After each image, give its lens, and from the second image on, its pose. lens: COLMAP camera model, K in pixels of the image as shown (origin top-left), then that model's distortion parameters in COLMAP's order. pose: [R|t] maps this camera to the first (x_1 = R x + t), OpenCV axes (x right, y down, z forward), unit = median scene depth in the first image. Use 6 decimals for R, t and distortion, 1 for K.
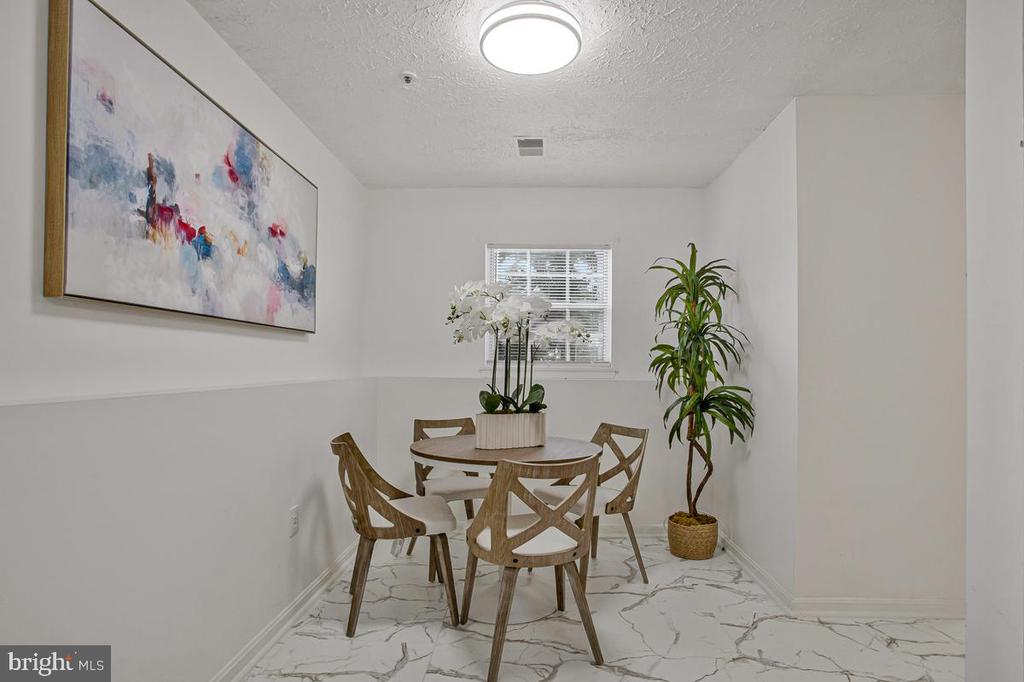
lens RADIAL K [[499.5, 0, 513.1], [0, 499.5, 374.2], [0, 0, 1]] dist [-0.037383, 0.000082]
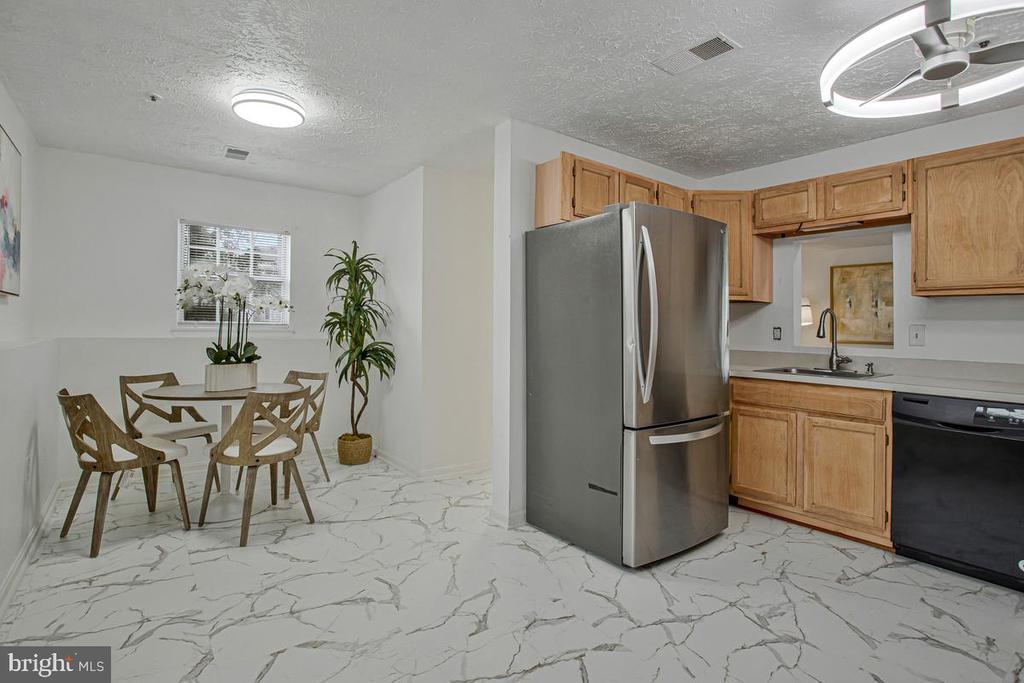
lens RADIAL K [[522.5, 0, 487.6], [0, 522.5, 311.3], [0, 0, 1]] dist [-0.073642, 0.034427]
pose [[0.787218, 0.020494, 0.616334, -0.264999], [0.006100, 0.999140, -0.041014, -0.001026], [-0.616644, 0.036047, 0.786416, -0.416816]]
